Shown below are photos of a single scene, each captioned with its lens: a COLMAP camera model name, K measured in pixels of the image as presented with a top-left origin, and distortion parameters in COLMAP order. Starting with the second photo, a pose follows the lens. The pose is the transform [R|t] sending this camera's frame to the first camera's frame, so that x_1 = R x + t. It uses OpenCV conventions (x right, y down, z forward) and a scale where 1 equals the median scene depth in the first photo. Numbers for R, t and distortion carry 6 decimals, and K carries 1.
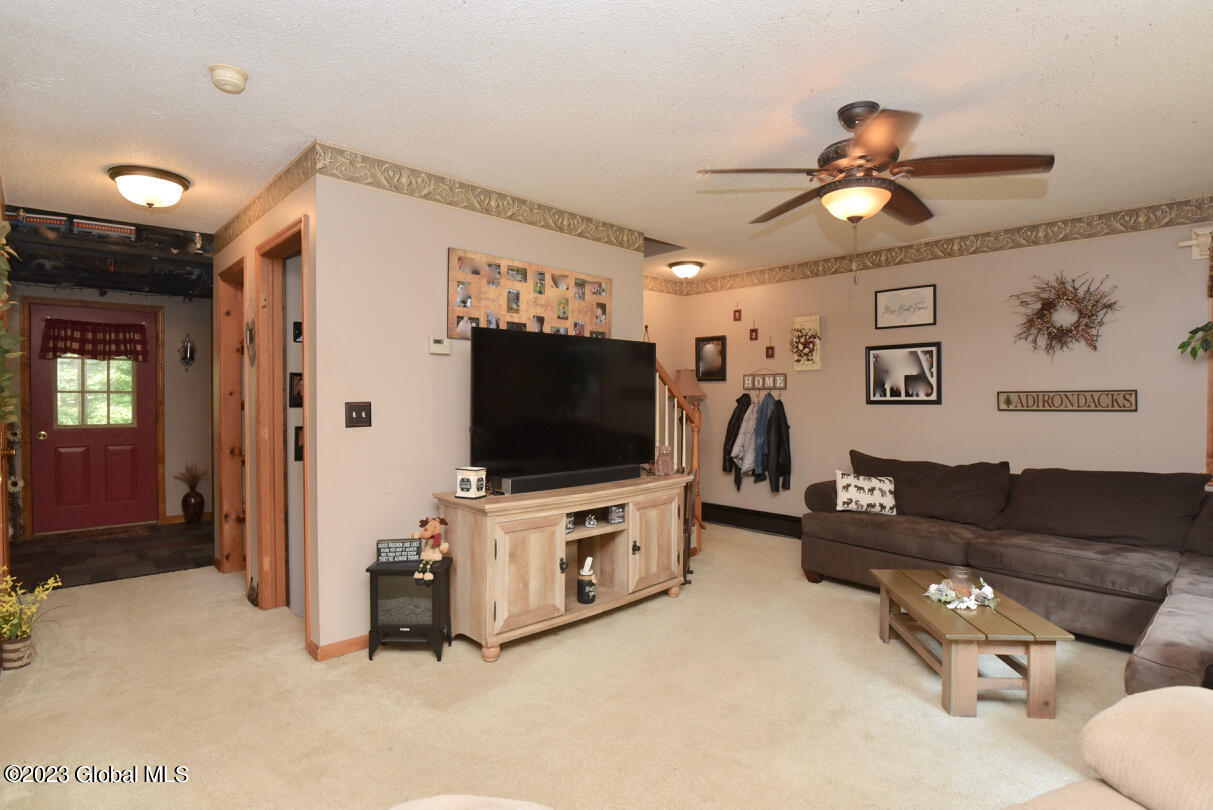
lens RADIAL K [[600.8, 0, 601.8], [0, 600.8, 404.7], [0, 0, 1]] dist [-0.029494, 0.000177]
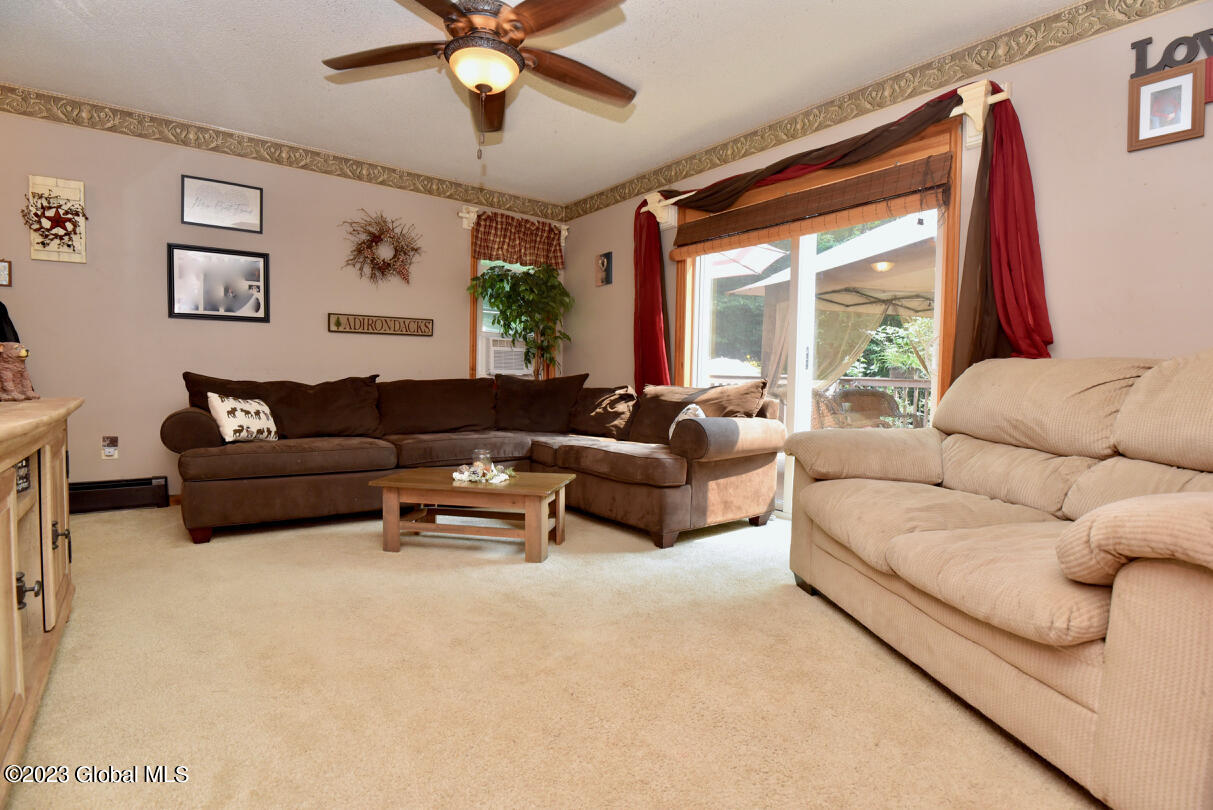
lens RADIAL K [[600.8, 0, 612.5], [0, 600.8, 400.1], [0, 0, 1]] dist [-0.029494, 0.000177]
pose [[0.096167, -0.033420, 0.994804, -0.335143], [-0.003248, 0.999420, 0.033889, 0.098368], [-0.995360, -0.006491, 0.096002, 0.445295]]
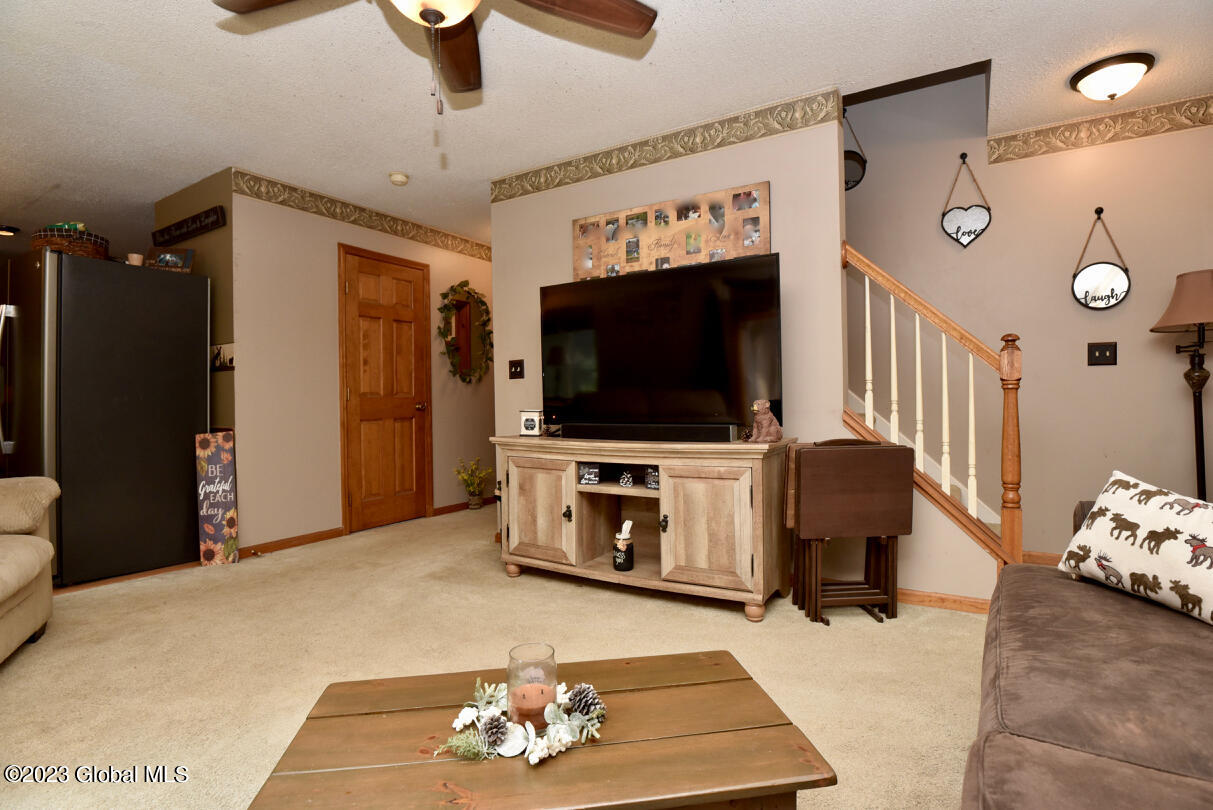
lens RADIAL K [[600.8, 0, 606.7], [0, 600.8, 400.9], [0, 0, 1]] dist [-0.029494, 0.000177]
pose [[0.259185, -0.003955, -0.965820, 0.714154], [0.001461, 0.999992, -0.003703, 0.070172], [0.965827, -0.000451, 0.259189, 0.640518]]
